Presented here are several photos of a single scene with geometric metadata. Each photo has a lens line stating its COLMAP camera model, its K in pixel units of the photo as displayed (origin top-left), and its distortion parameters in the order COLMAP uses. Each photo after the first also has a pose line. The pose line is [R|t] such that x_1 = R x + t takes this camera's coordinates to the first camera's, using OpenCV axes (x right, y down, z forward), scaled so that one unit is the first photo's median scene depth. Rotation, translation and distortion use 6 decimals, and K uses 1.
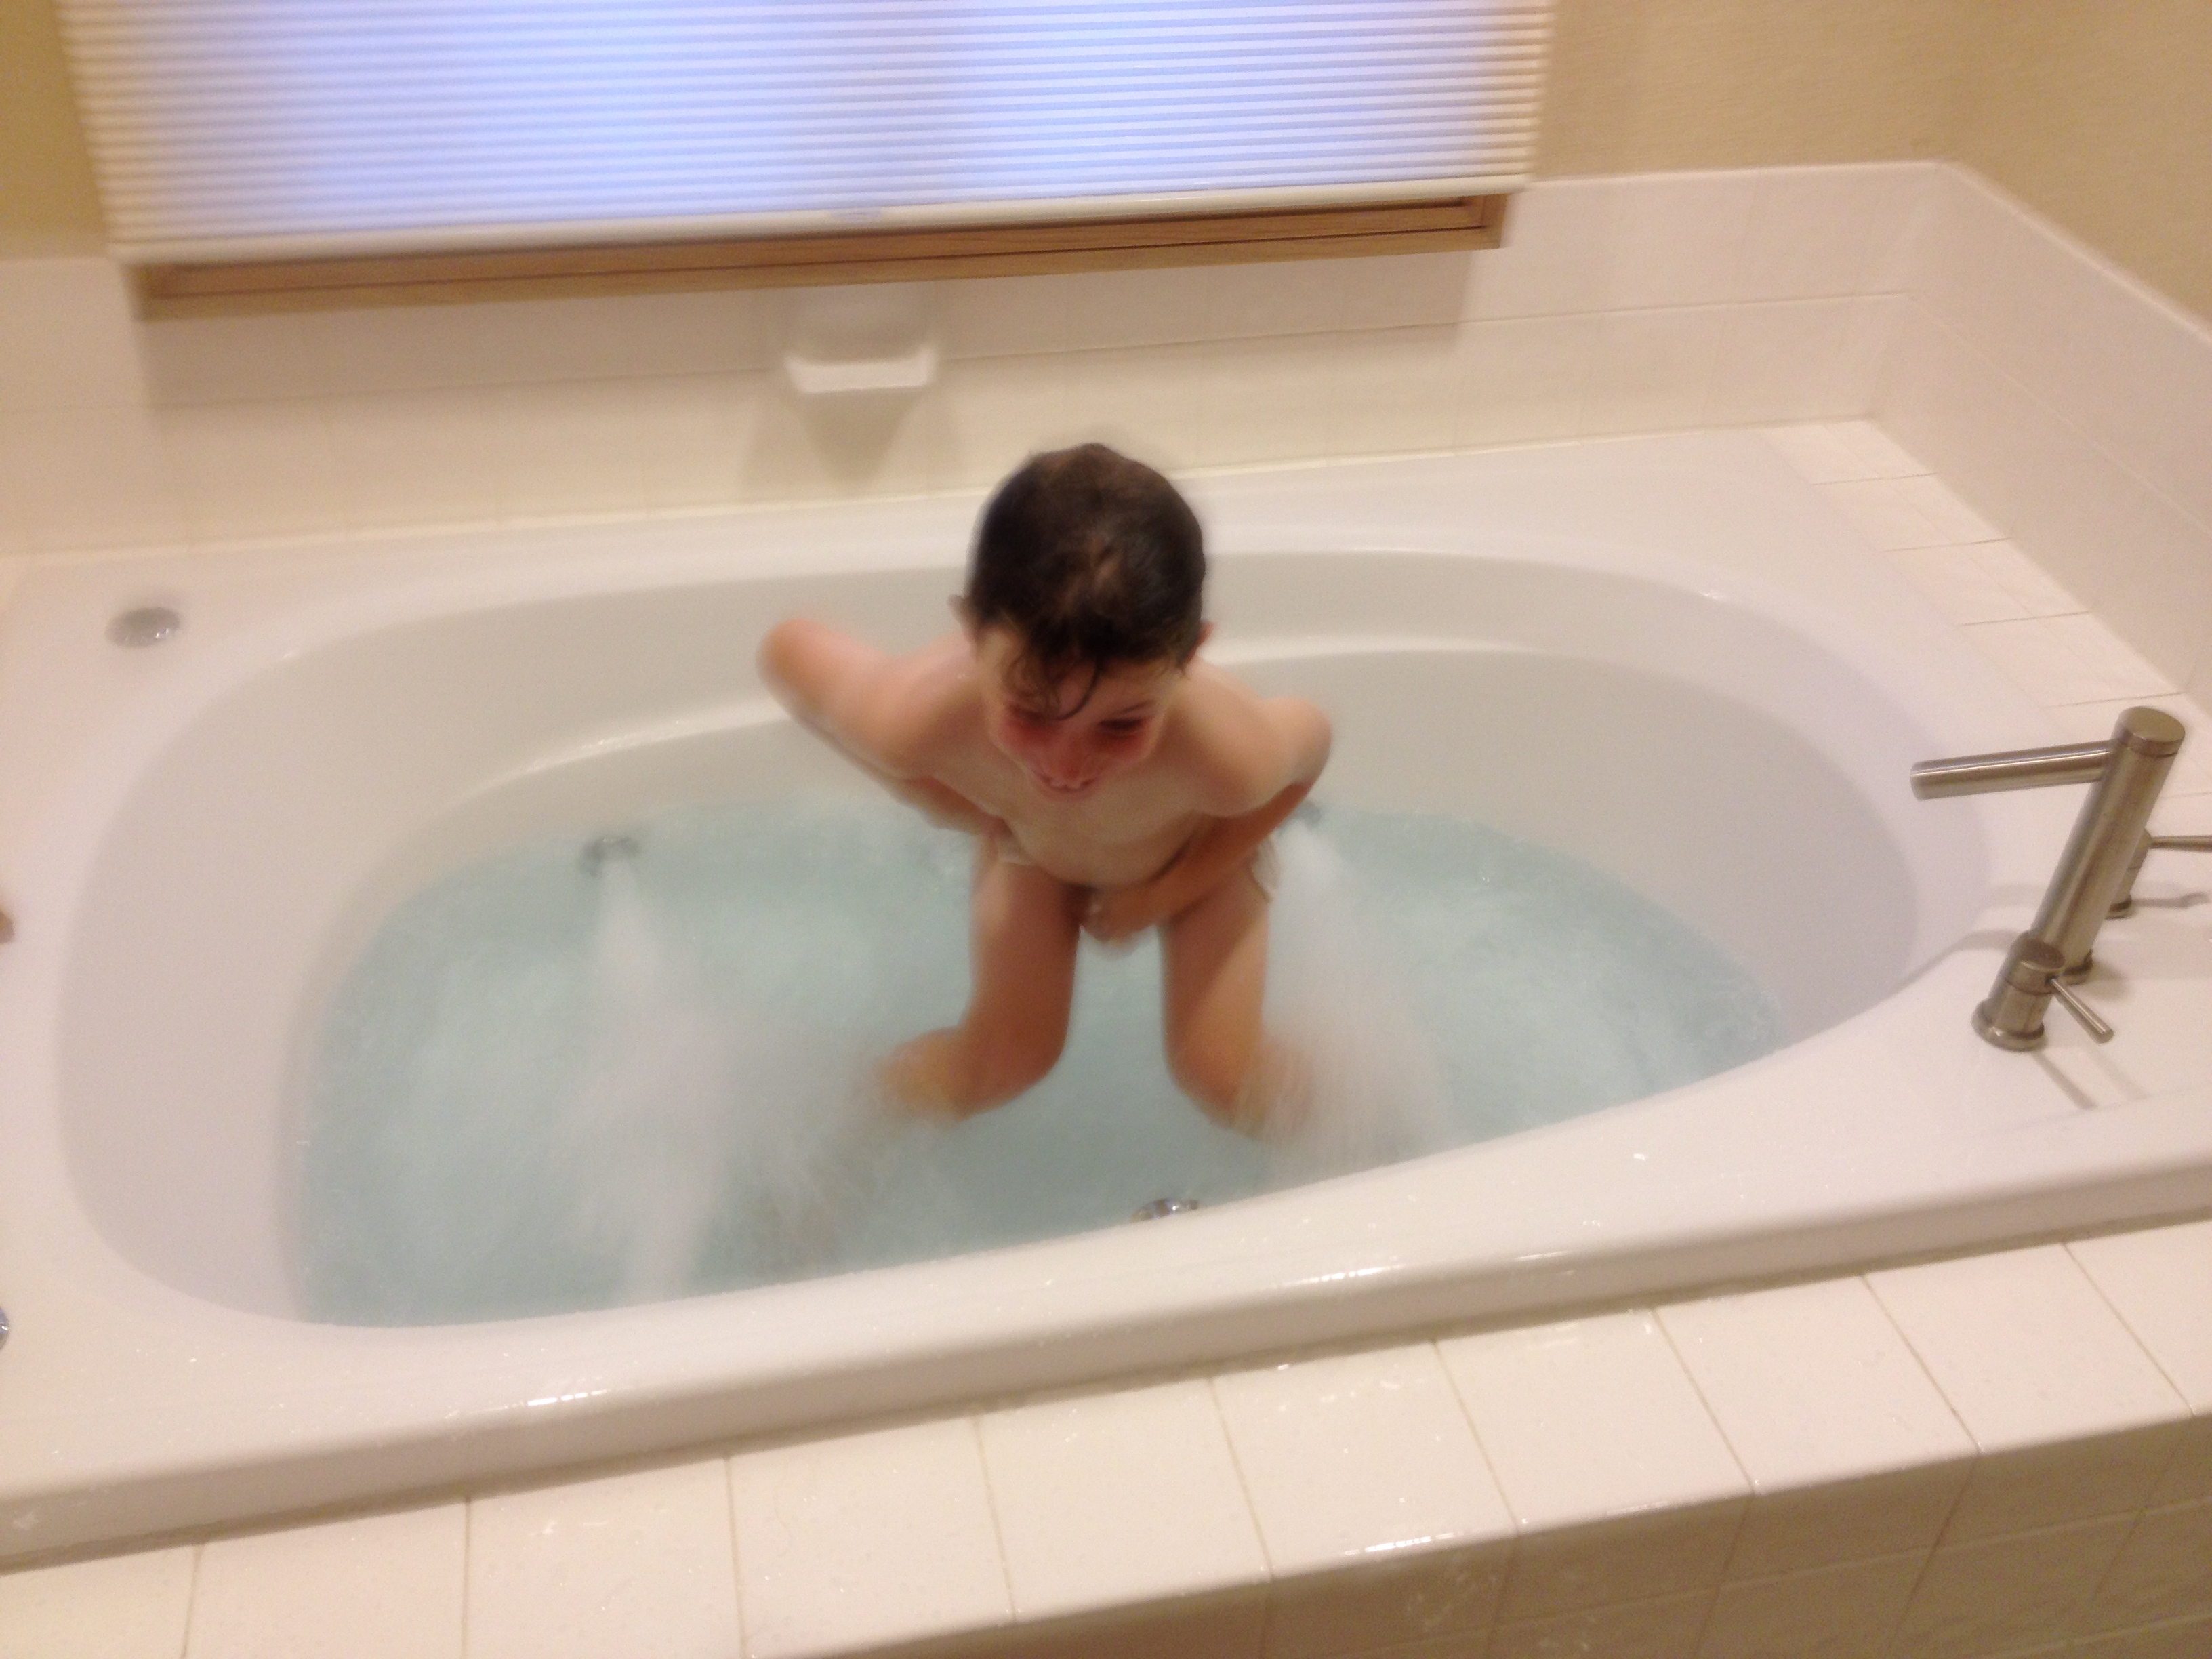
lens RADIAL K [[2215.3, 0, 1104.9], [0, 2215.3, 833.7], [0, 0, 1]] dist [-0.030309, 0.000000]
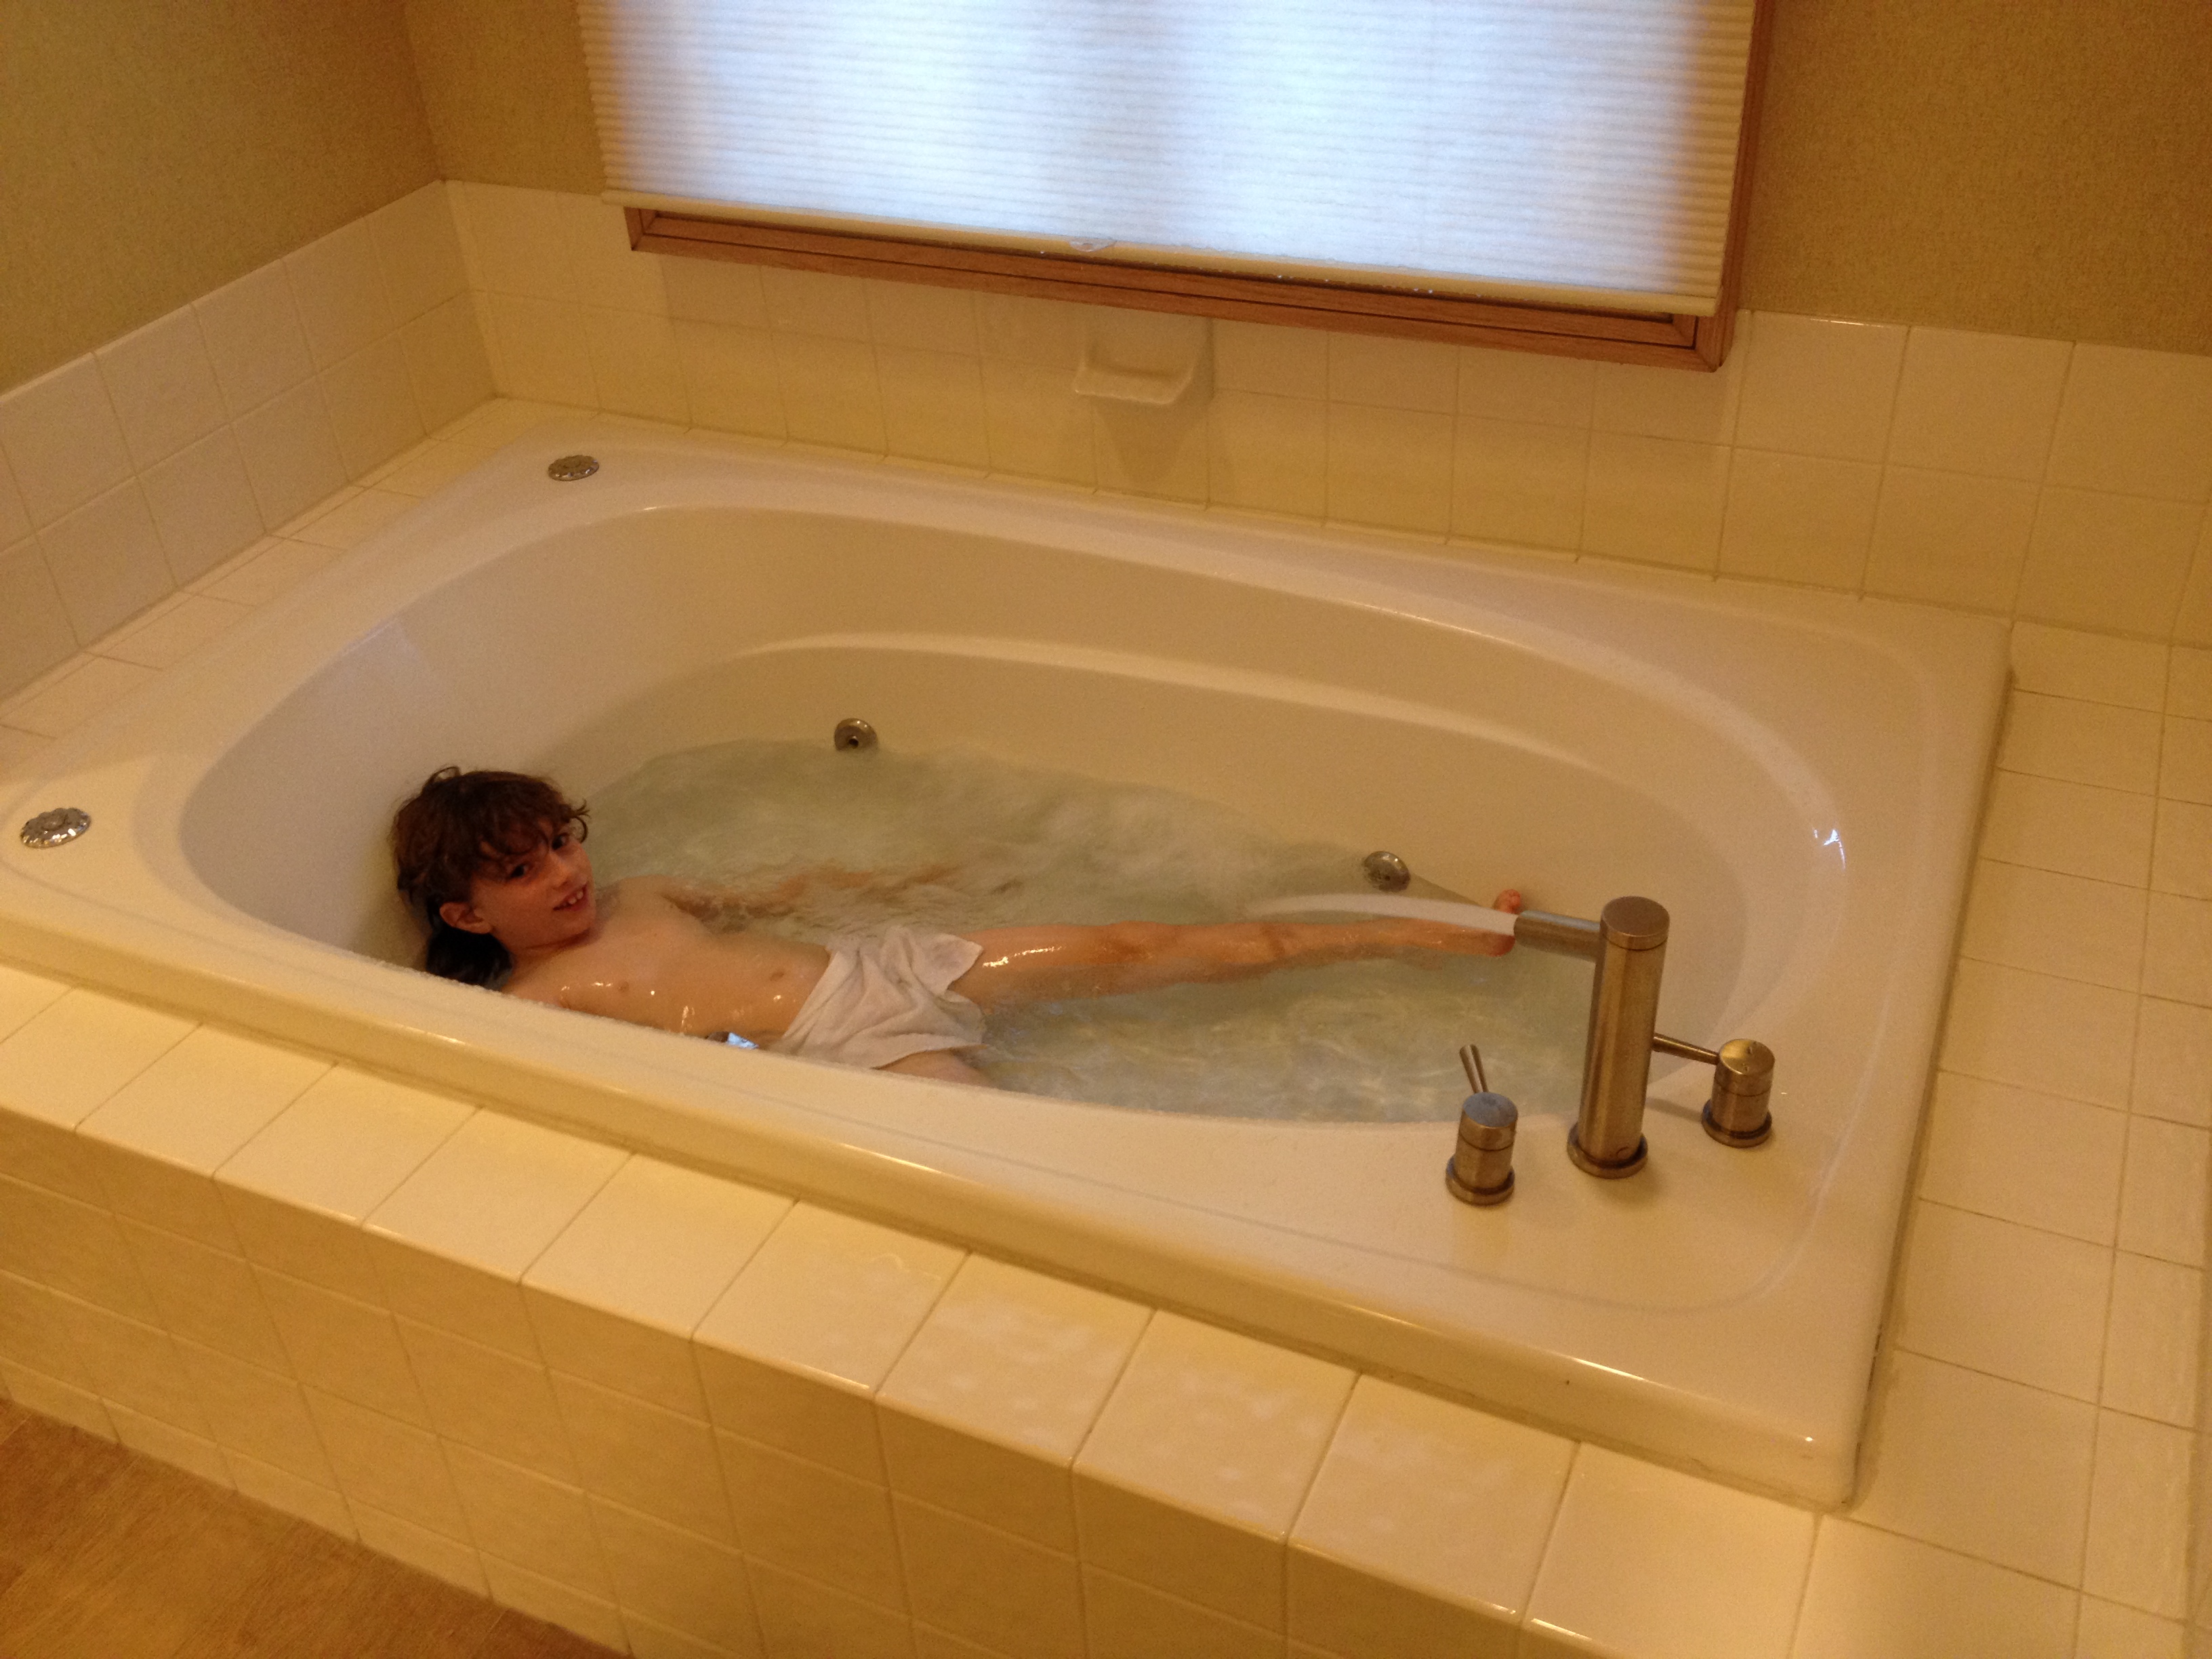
lens RADIAL K [[2215.3, 0, 1099.7], [0, 2215.3, 830.3], [0, 0, 1]] dist [-0.030309, 0.000000]
pose [[0.787580, 0.273875, -0.552006, 0.641368], [-0.290816, 0.954966, 0.058878, -0.056944], [0.543272, 0.114161, 0.831759, 0.069366]]
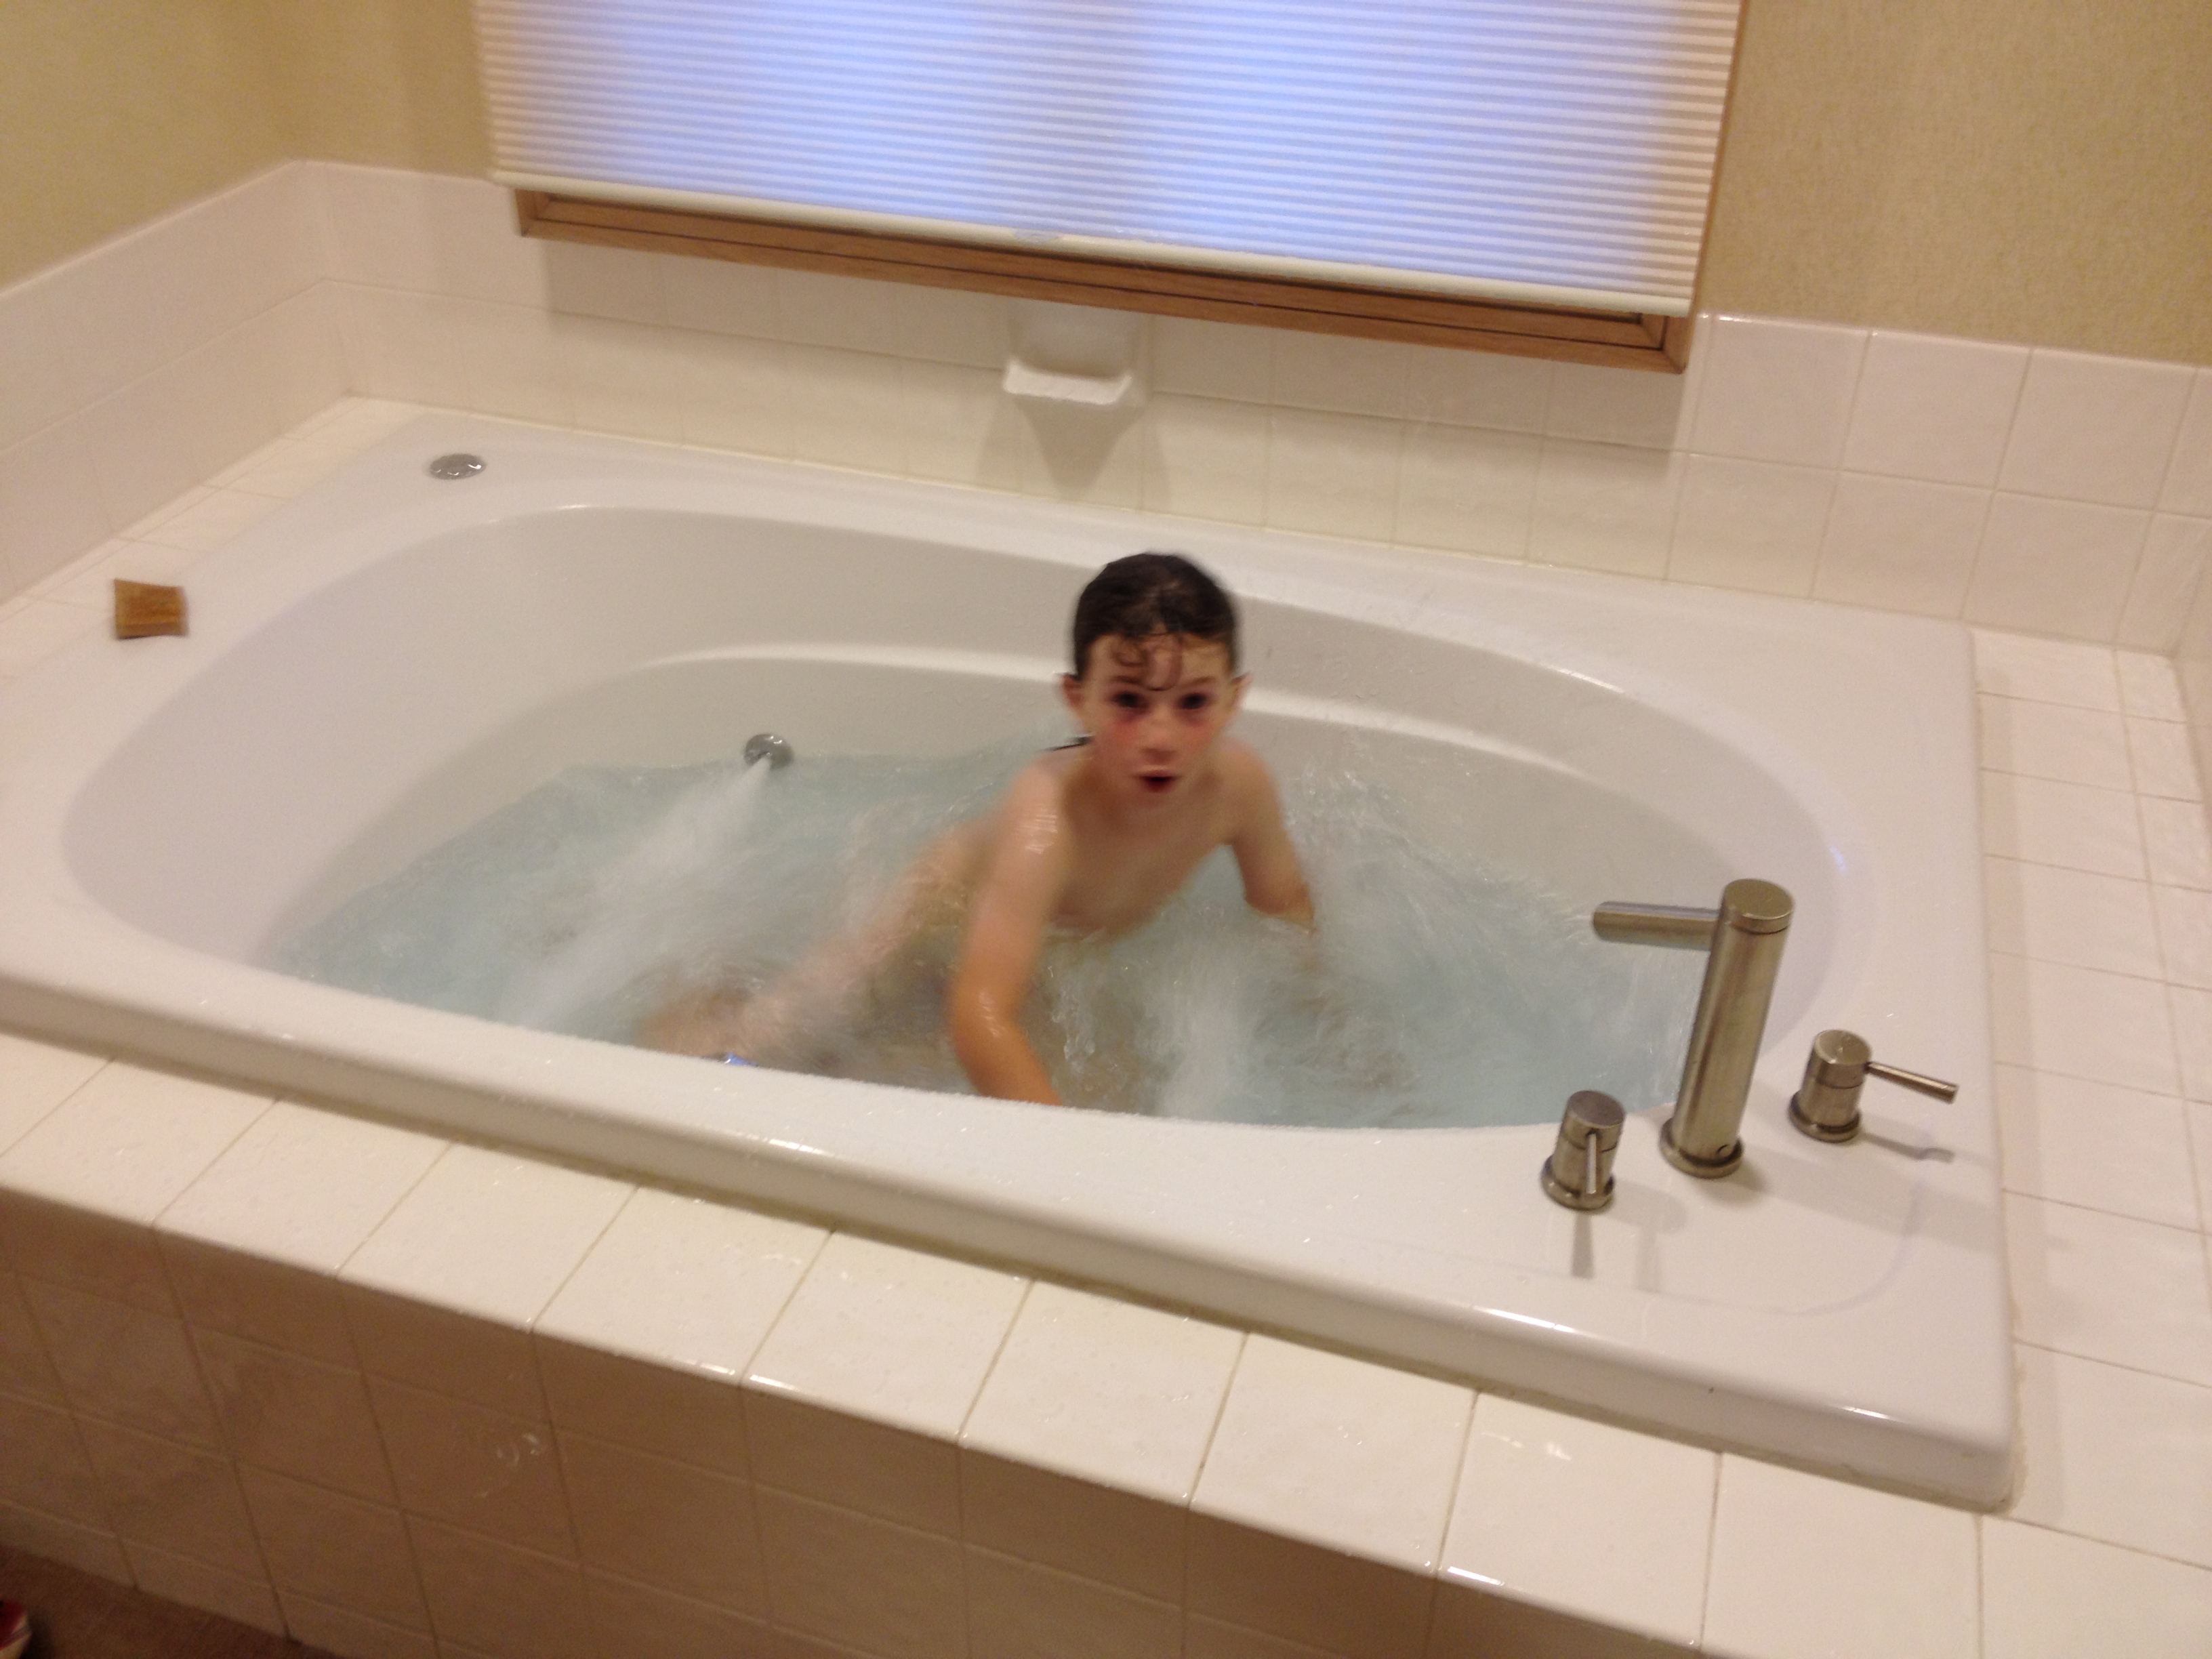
lens RADIAL K [[2215.3, 0, 1107.6], [0, 2215.3, 832.7], [0, 0, 1]] dist [-0.030309, 0.000000]
pose [[0.856999, 0.253602, -0.448597, 0.515621], [-0.284249, 0.958750, -0.001025, 0.001437], [0.429833, 0.128392, 0.893733, 0.054323]]
